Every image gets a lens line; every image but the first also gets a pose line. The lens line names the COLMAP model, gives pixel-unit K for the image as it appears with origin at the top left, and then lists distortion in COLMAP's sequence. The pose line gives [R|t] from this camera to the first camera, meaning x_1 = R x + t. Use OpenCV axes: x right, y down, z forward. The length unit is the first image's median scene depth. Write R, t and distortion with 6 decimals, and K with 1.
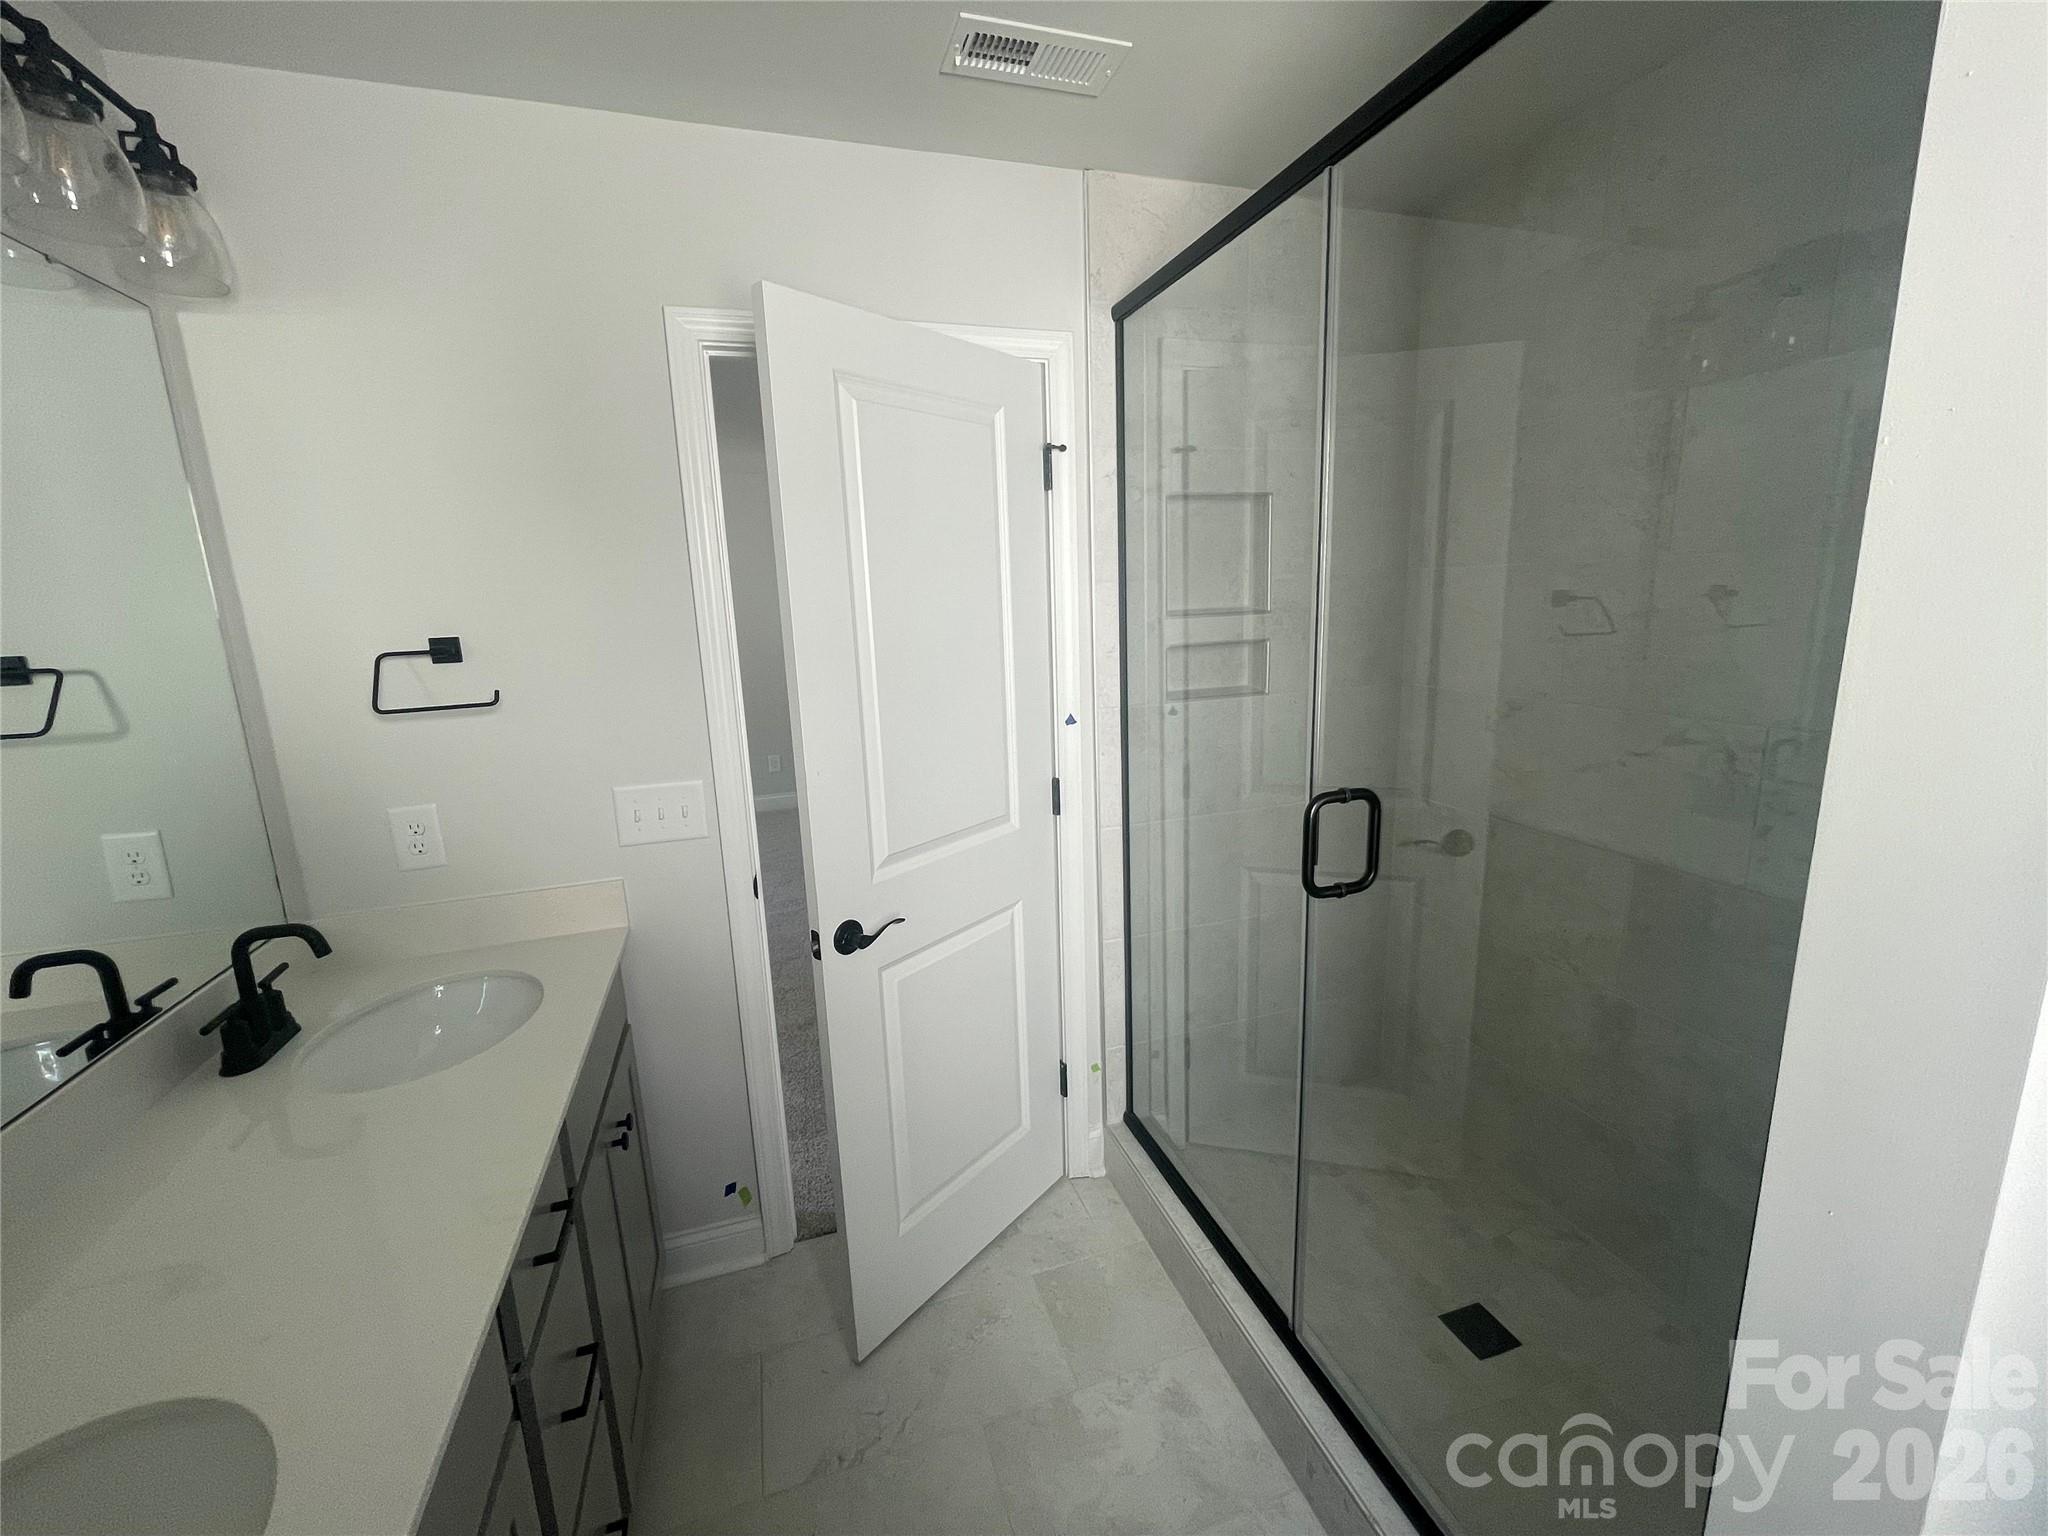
lens RADIAL K [[833.1, 0, 1029.3], [0, 833.1, 765.8], [0, 0, 1]] dist [-0.000685, -0.000457]
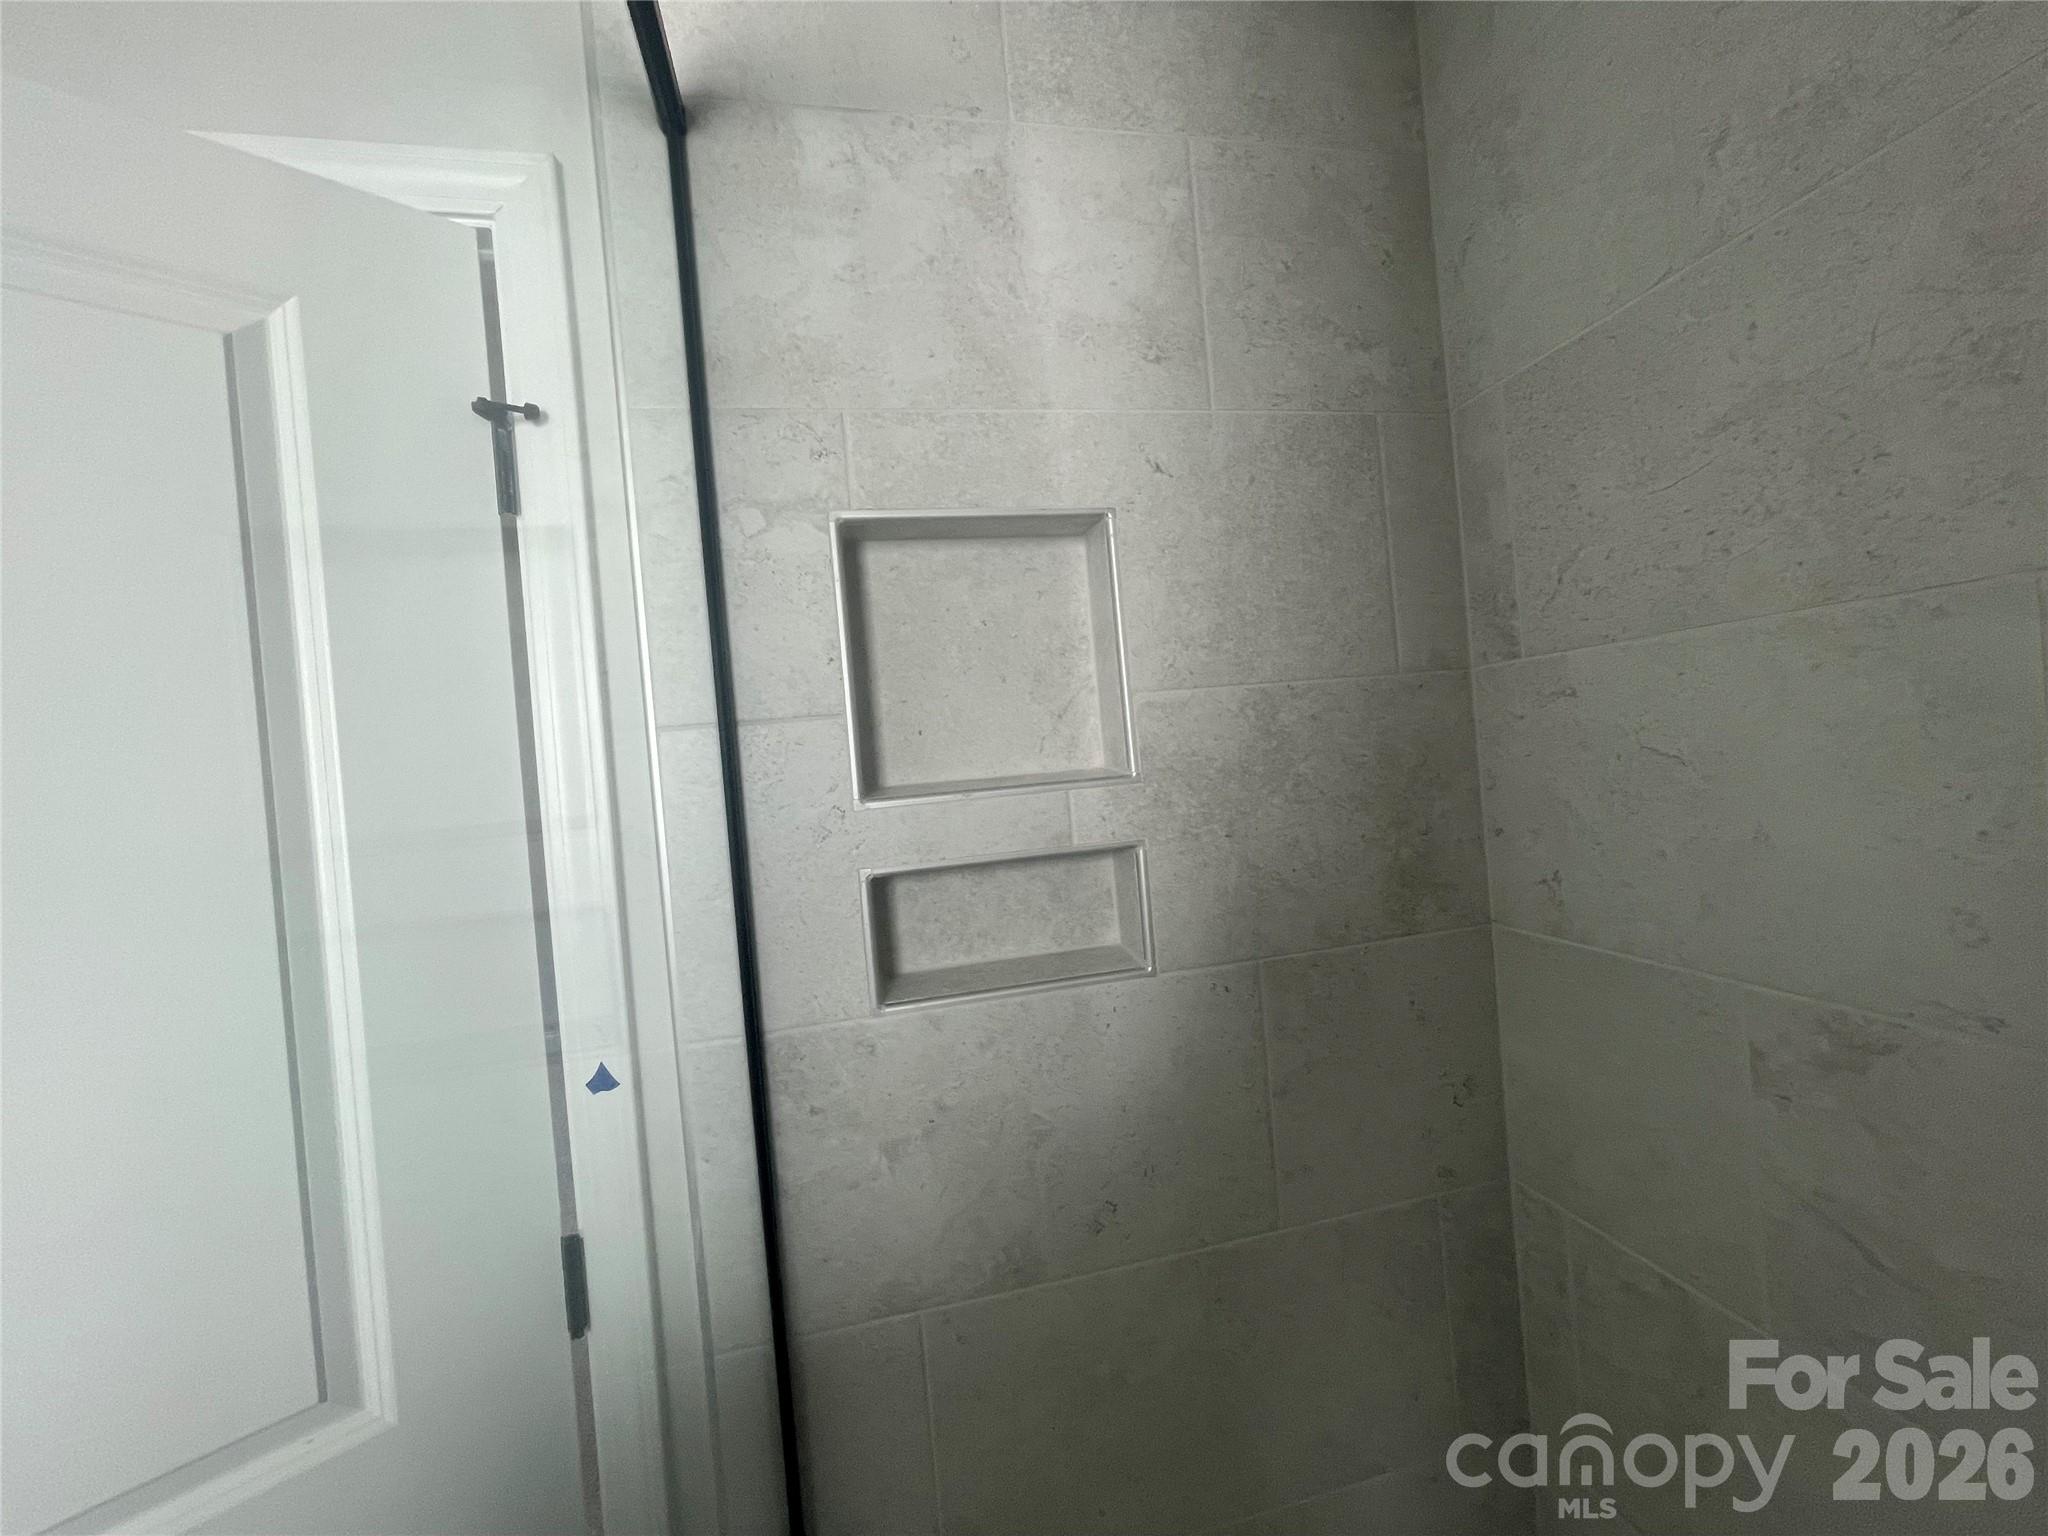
lens RADIAL K [[833.1, 0, 1021.4], [0, 833.1, 774.3], [0, 0, 1]] dist [-0.000685, -0.000457]
pose [[0.993418, -0.049648, -0.103230, 0.397994], [0.030246, 0.982898, -0.181650, -0.162634], [0.110483, 0.177332, 0.977930, 0.841633]]
